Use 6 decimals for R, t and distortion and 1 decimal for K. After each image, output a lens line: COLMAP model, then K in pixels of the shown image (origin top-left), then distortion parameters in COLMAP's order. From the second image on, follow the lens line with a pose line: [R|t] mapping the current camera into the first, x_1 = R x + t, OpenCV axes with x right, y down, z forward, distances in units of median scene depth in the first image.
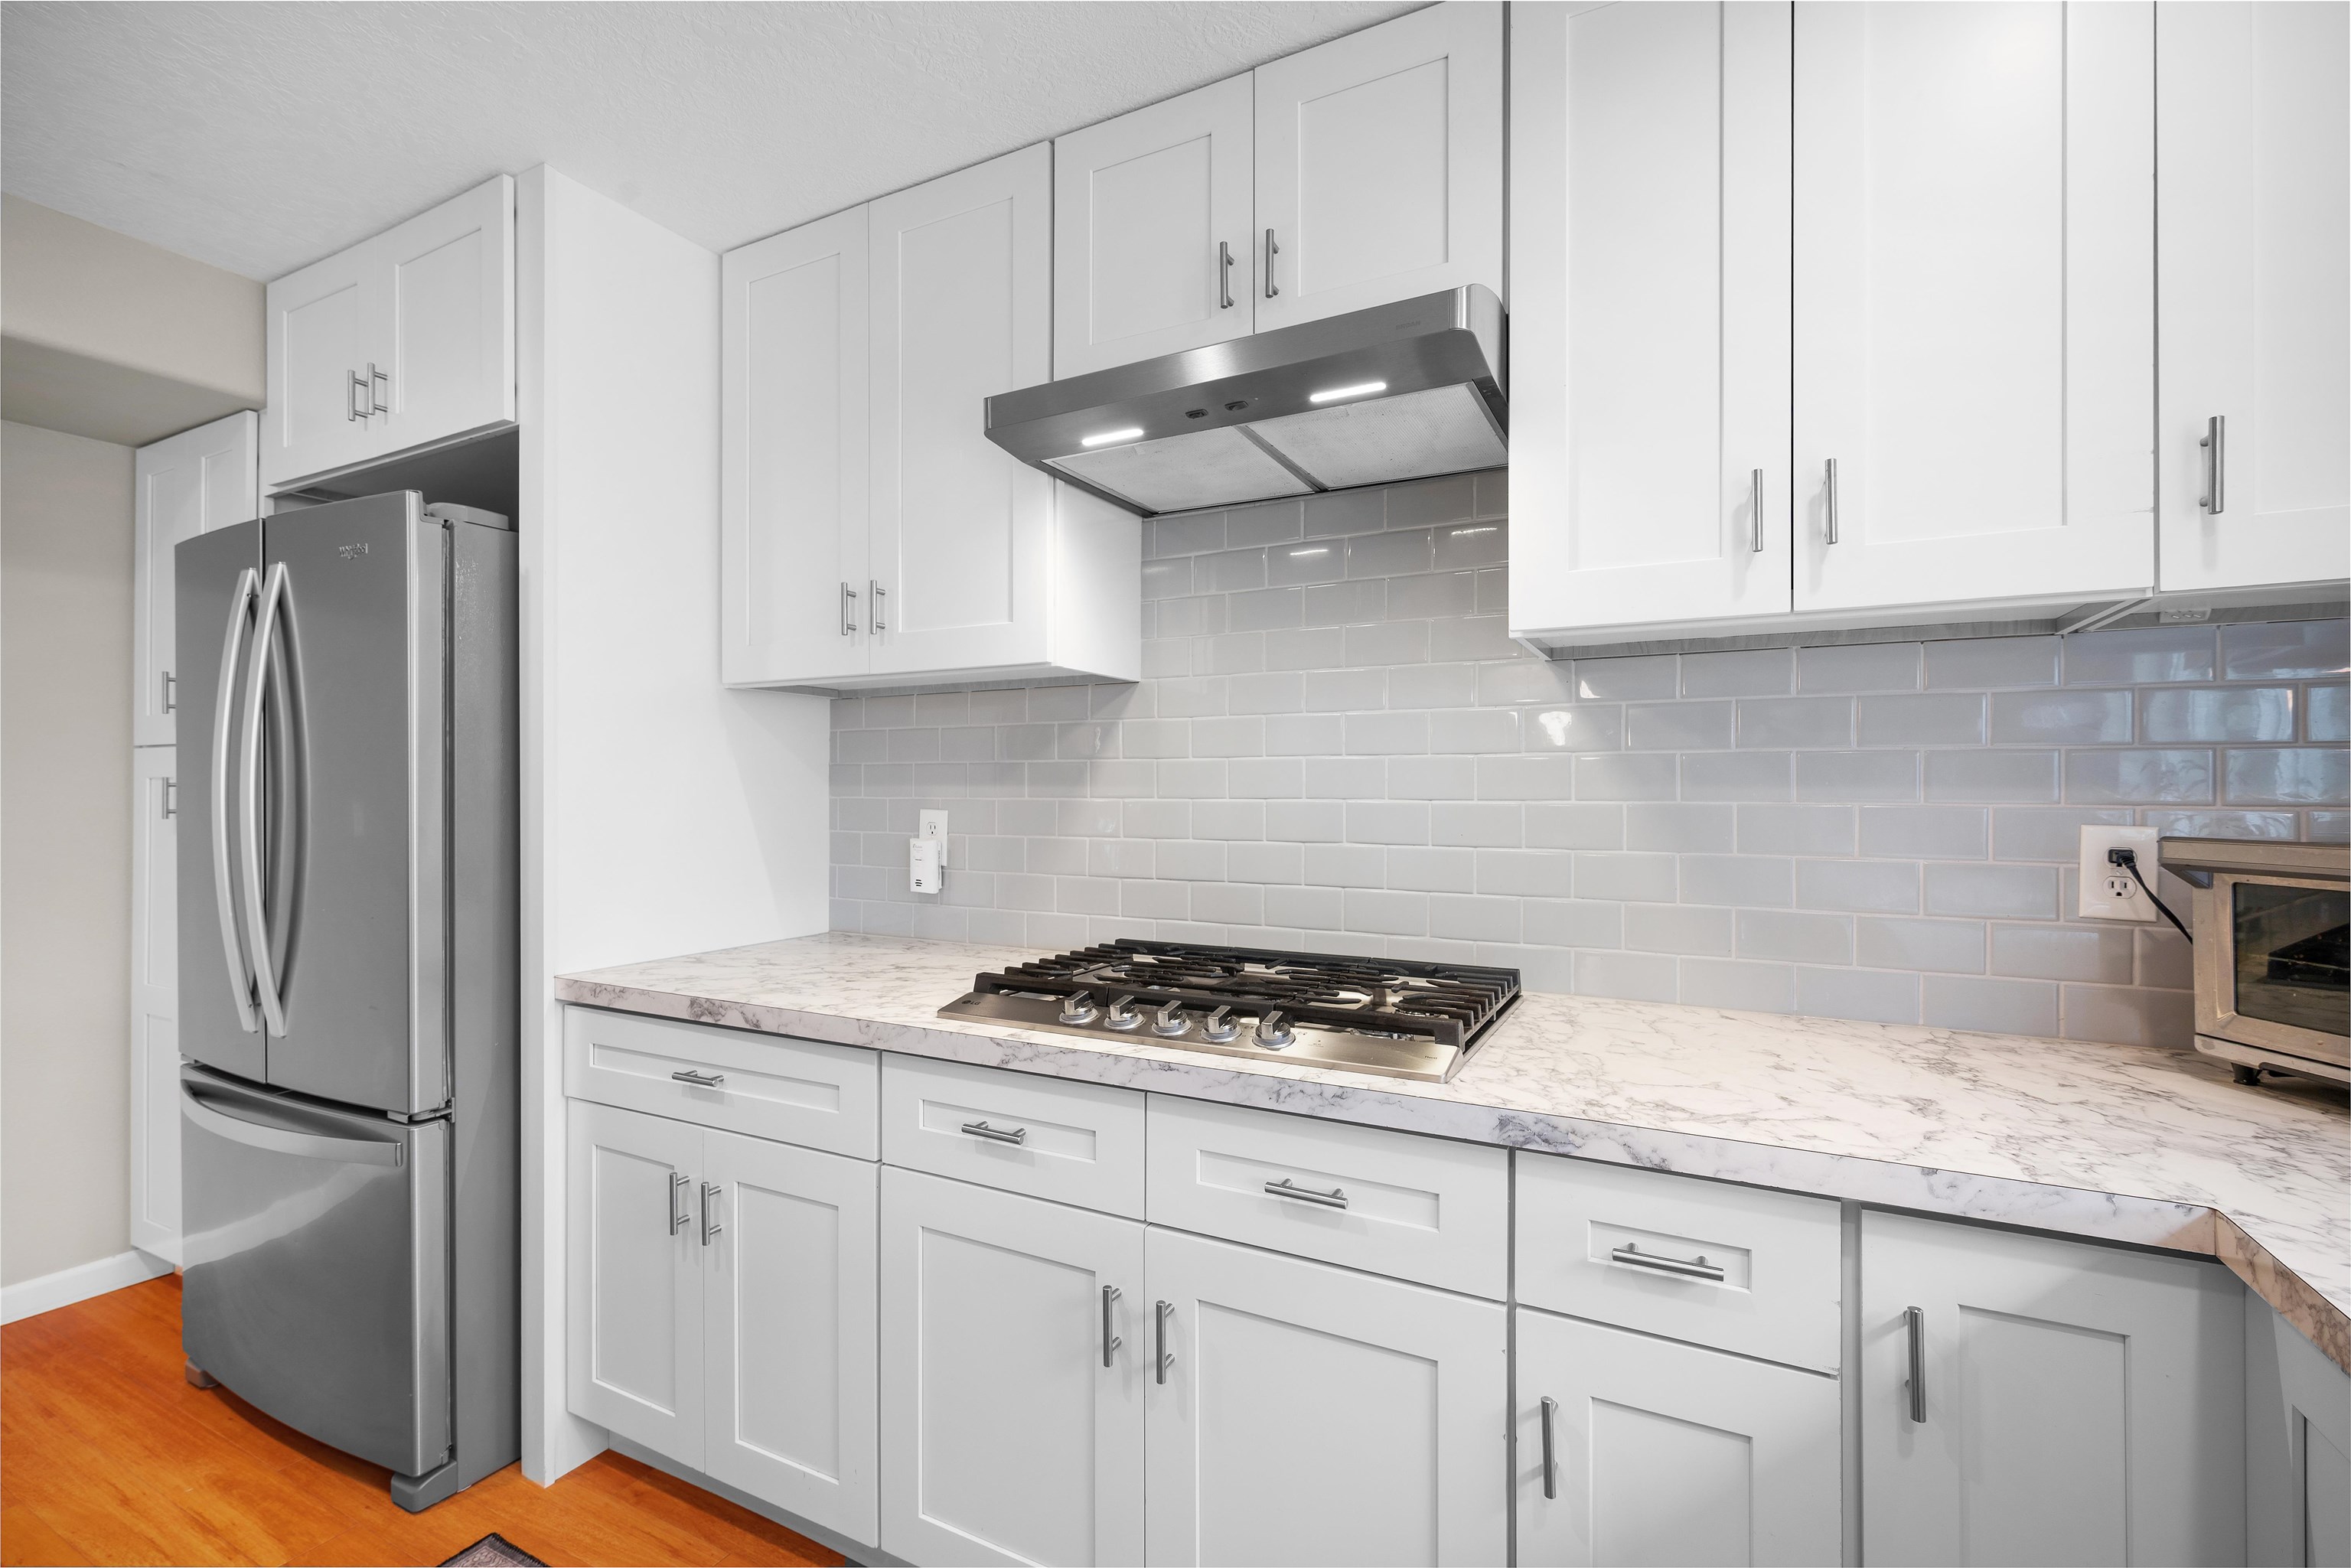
lens RADIAL K [[1031.3, 0, 1181.1], [0, 1031.3, 784.7], [0, 0, 1]] dist [-0.002119, 0.000418]
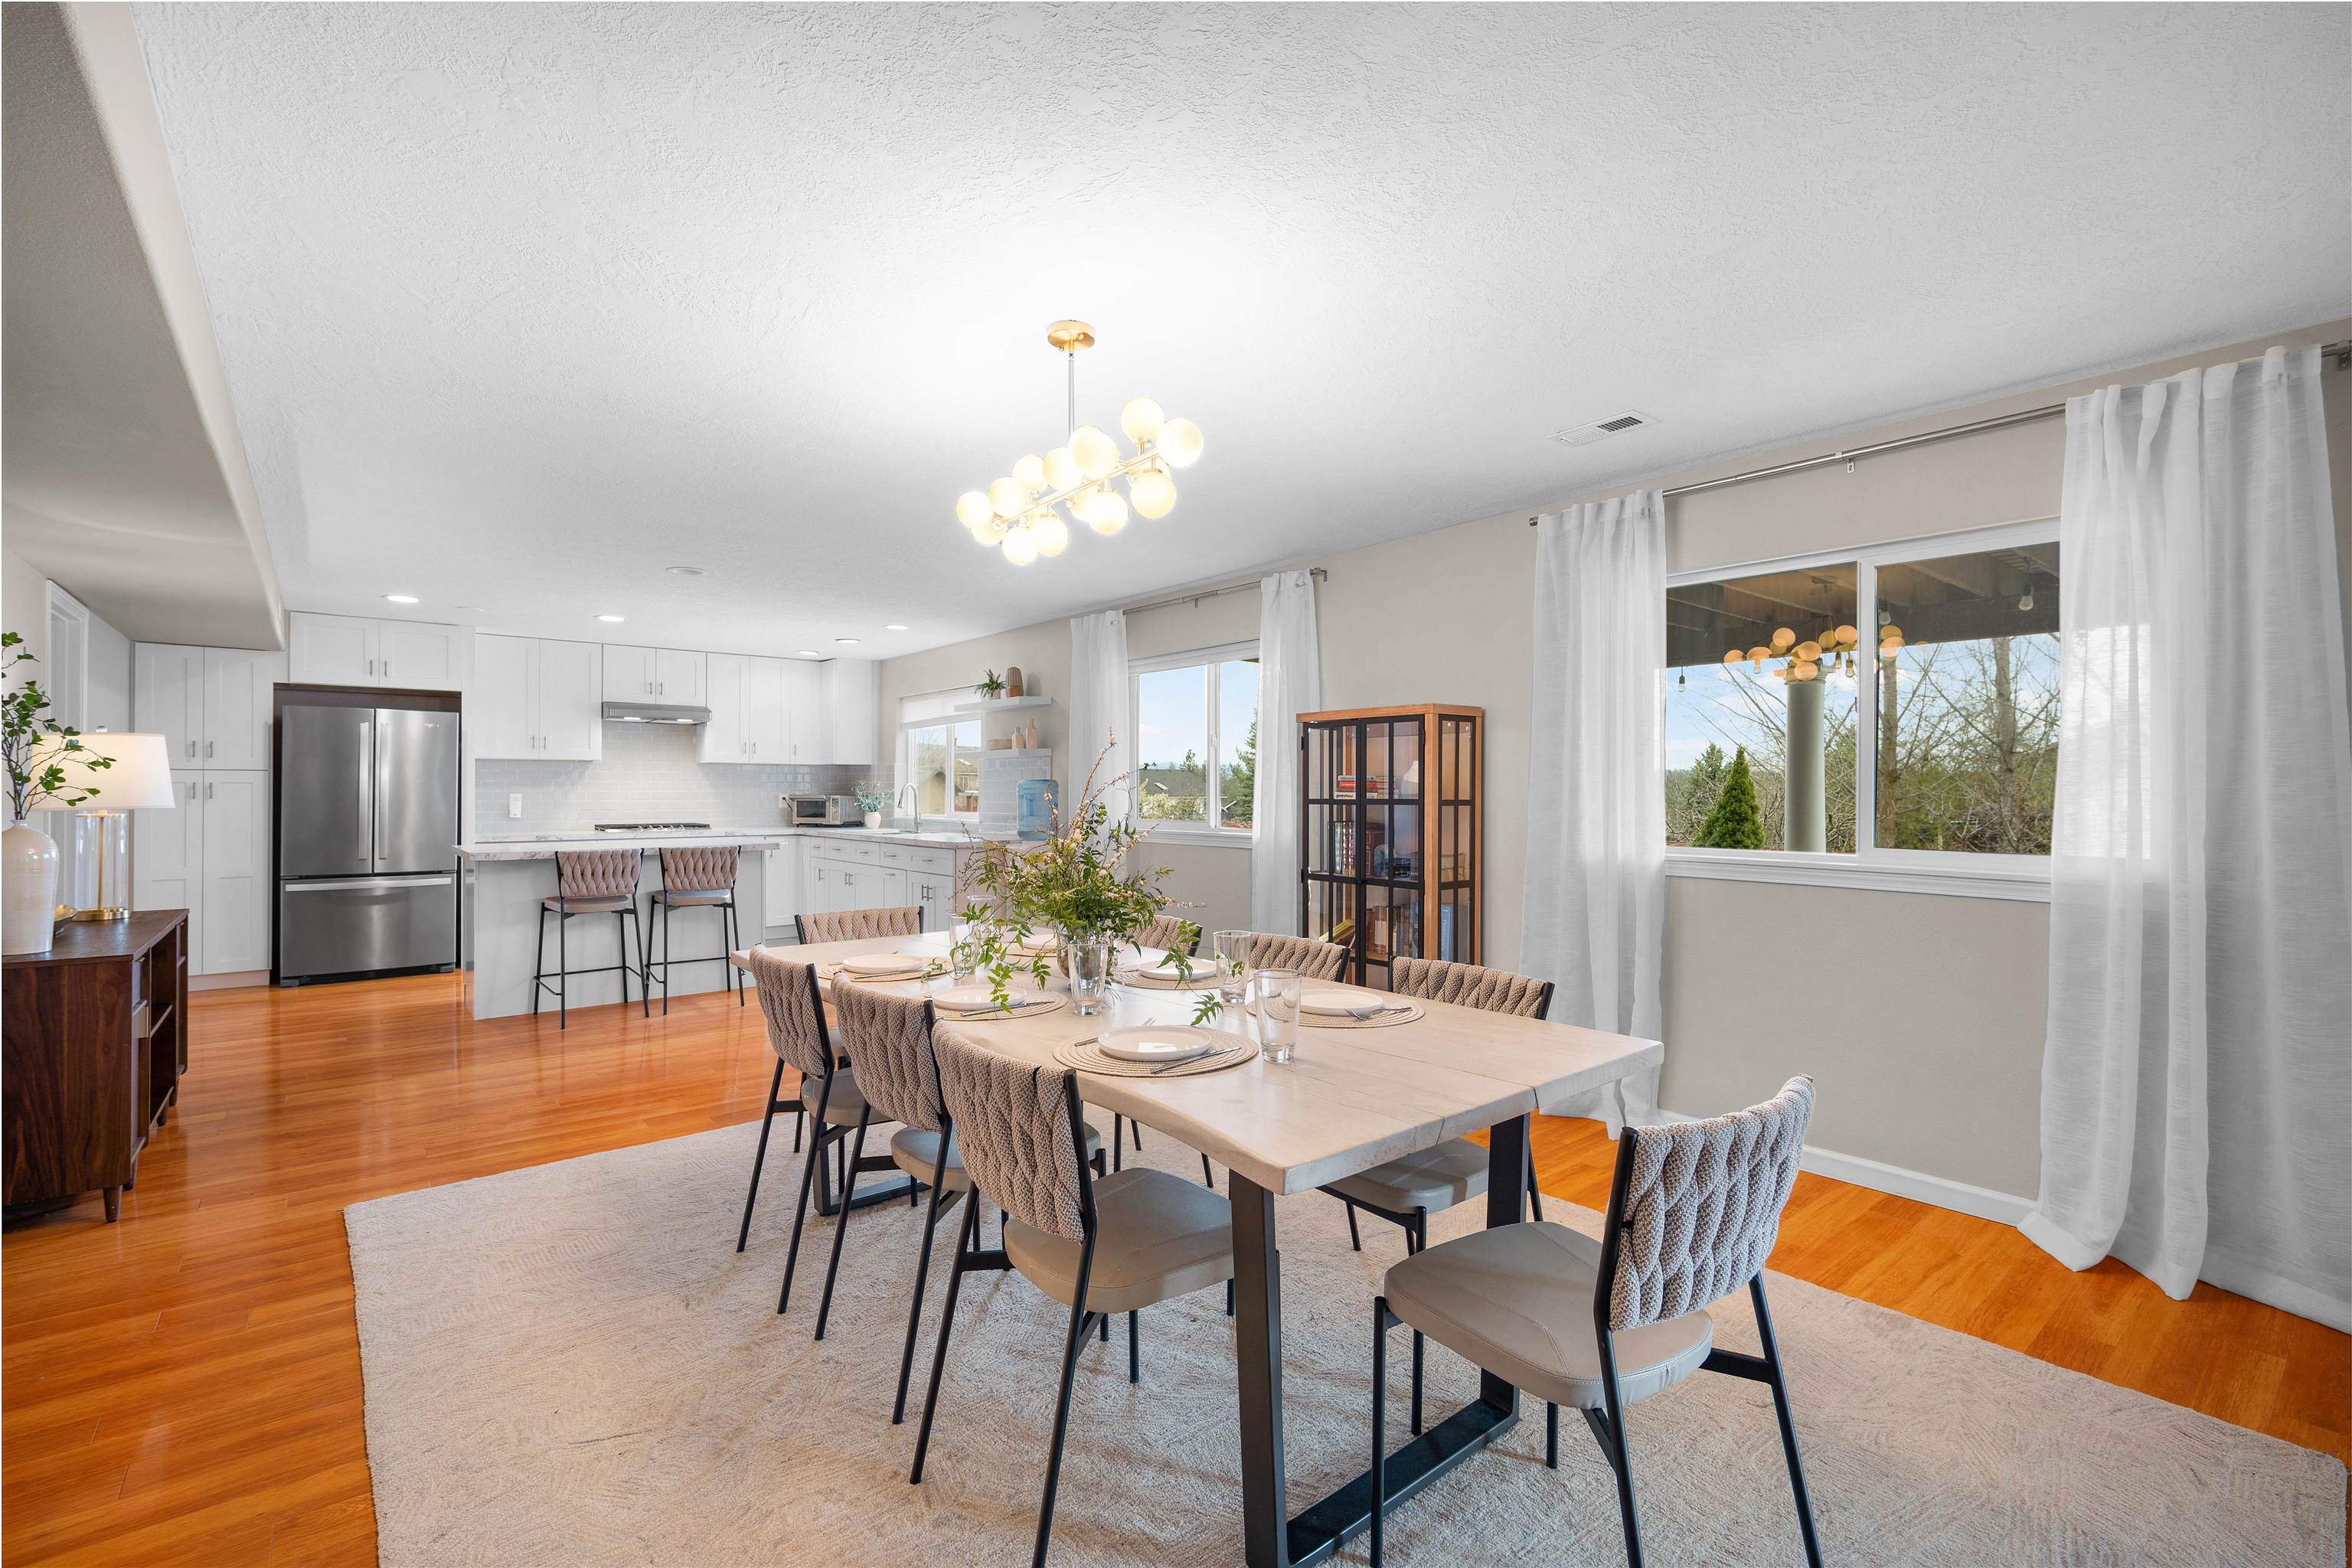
lens RADIAL K [[1031.8, 0, 1177.1], [0, 1031.8, 783.3], [0, 0, 1]] dist [-0.002119, 0.000418]
pose [[0.388899, 0.003419, 0.921274, -4.964063], [-0.008436, 0.999964, -0.000150, -0.053181], [-0.921242, -0.007713, 0.388914, -4.608839]]
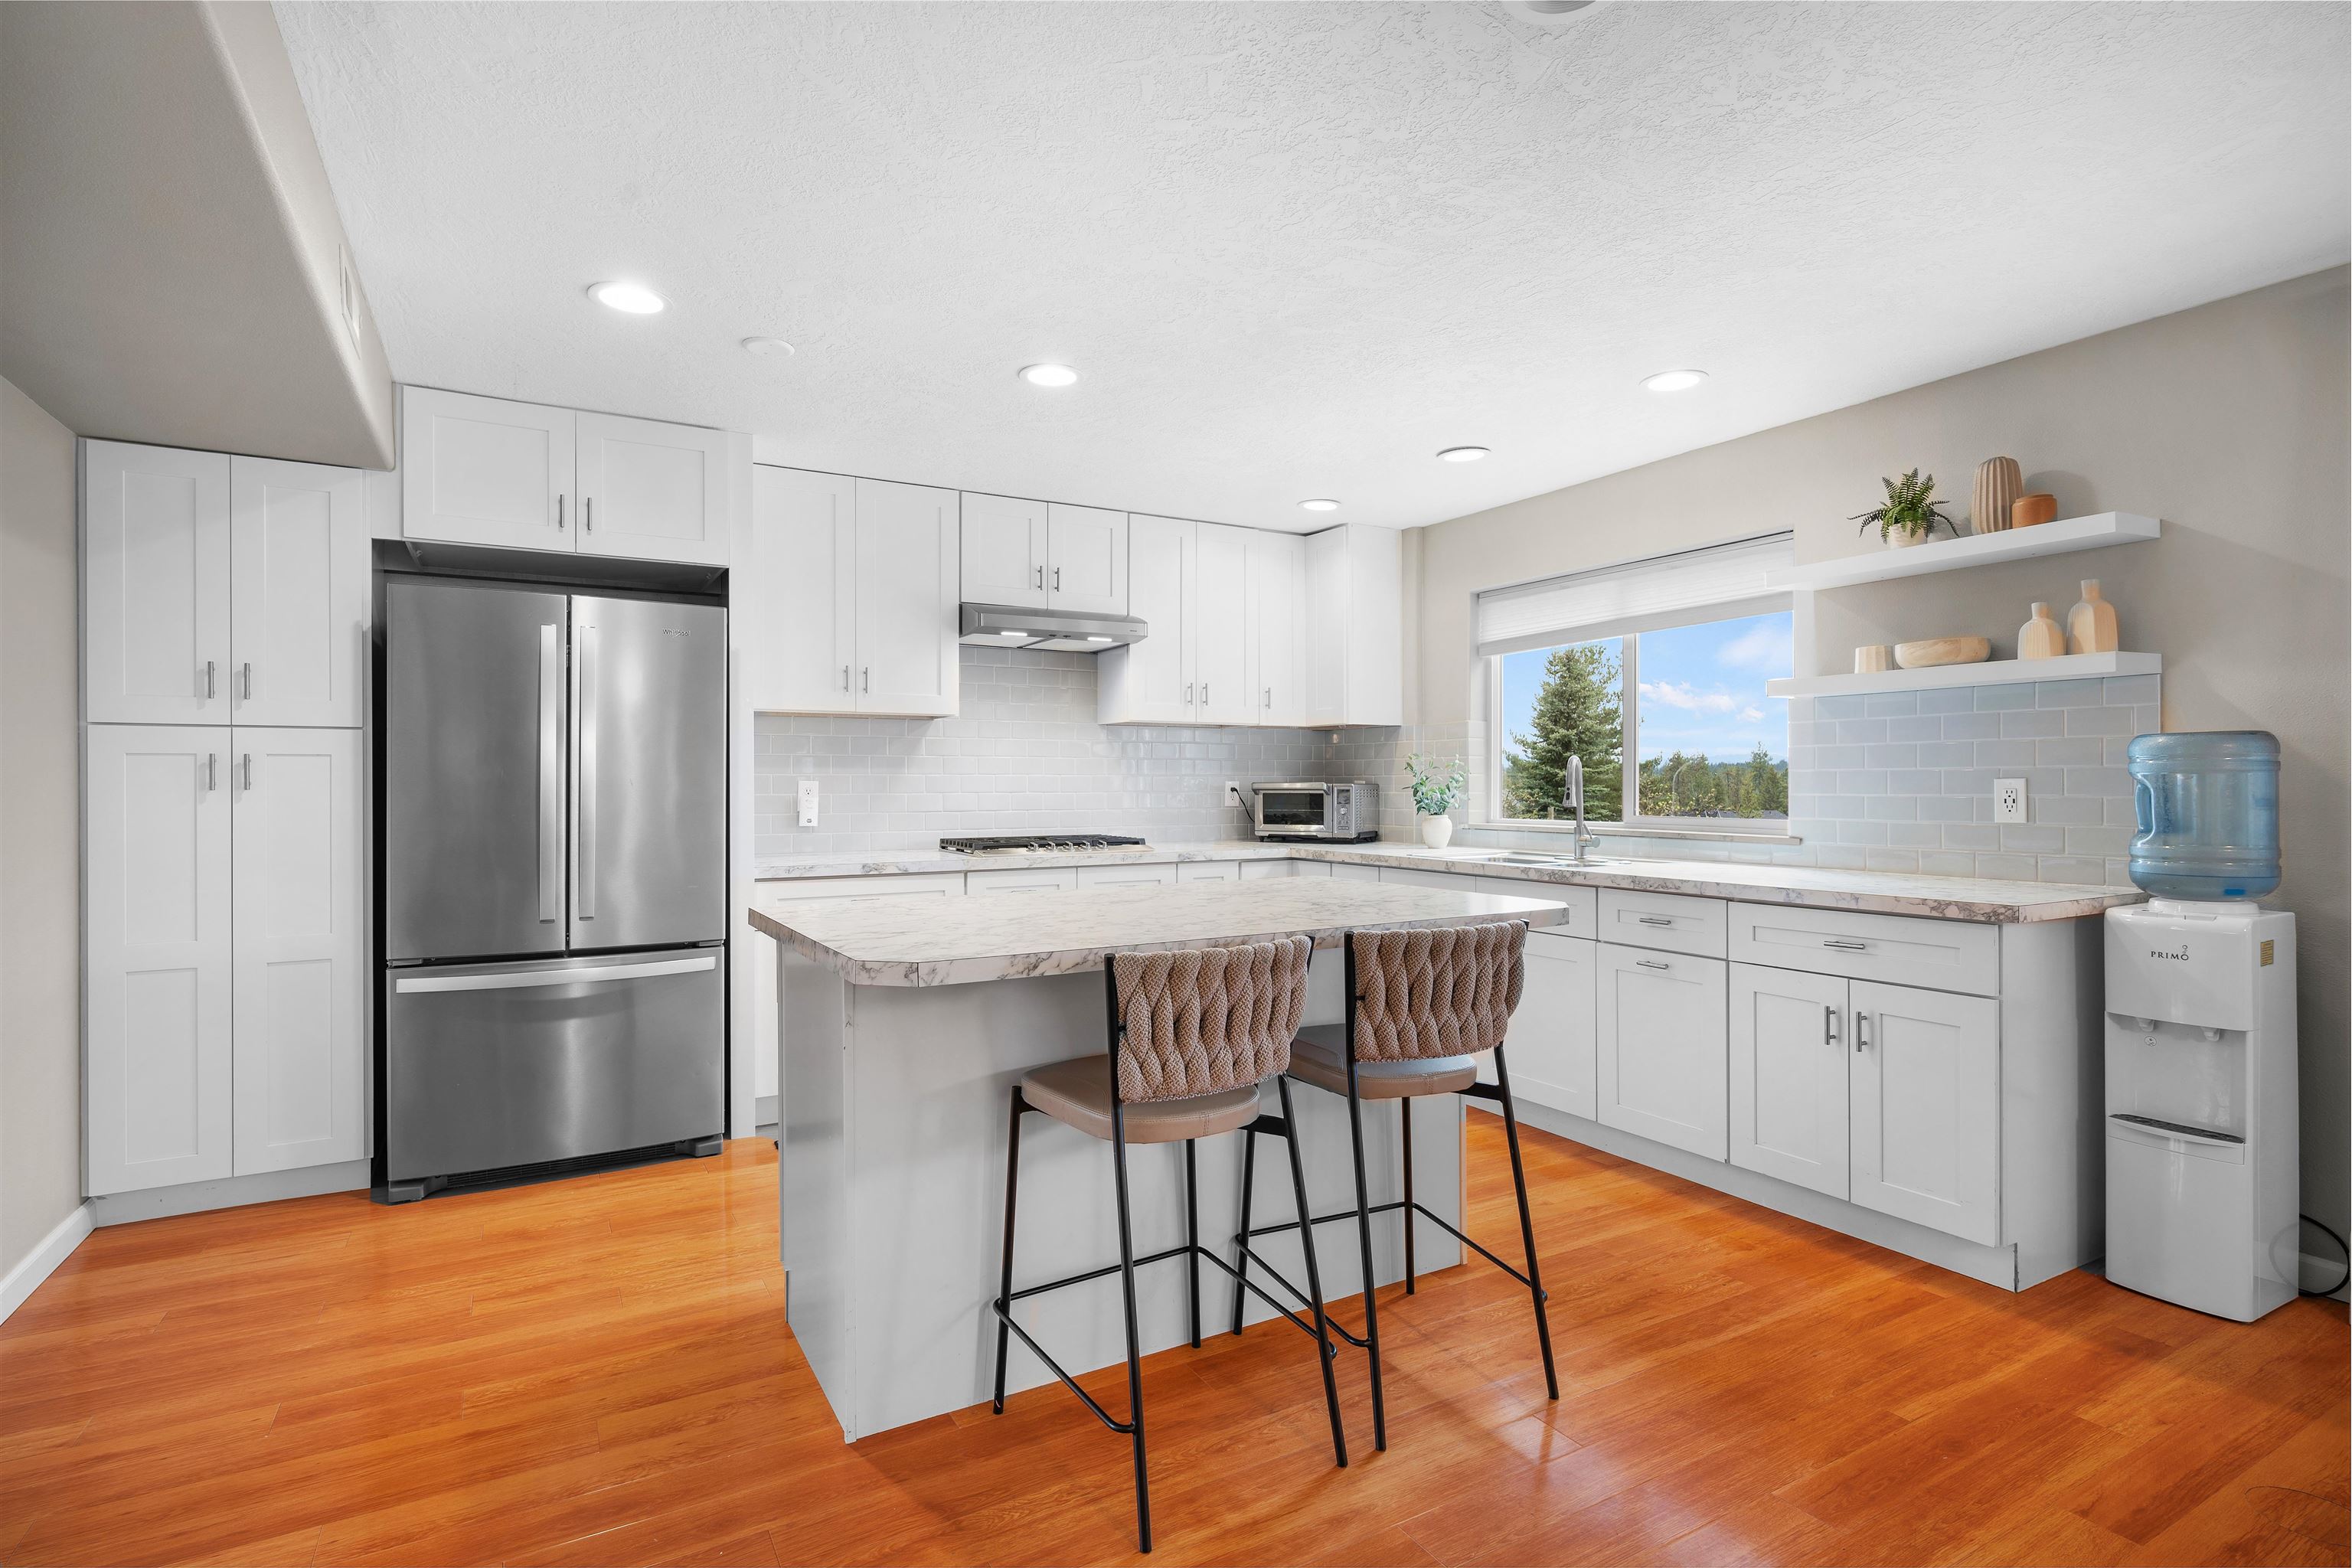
lens RADIAL K [[1156.4, 0, 1181.9], [0, 1156.4, 782.5], [0, 0, 1]] dist [-0.004211, 0.000002]
pose [[0.535109, -0.002938, 0.844778, -3.110541], [-0.003929, 0.999974, 0.005967, 0.024709], [-0.844774, -0.006513, 0.535084, -1.236943]]
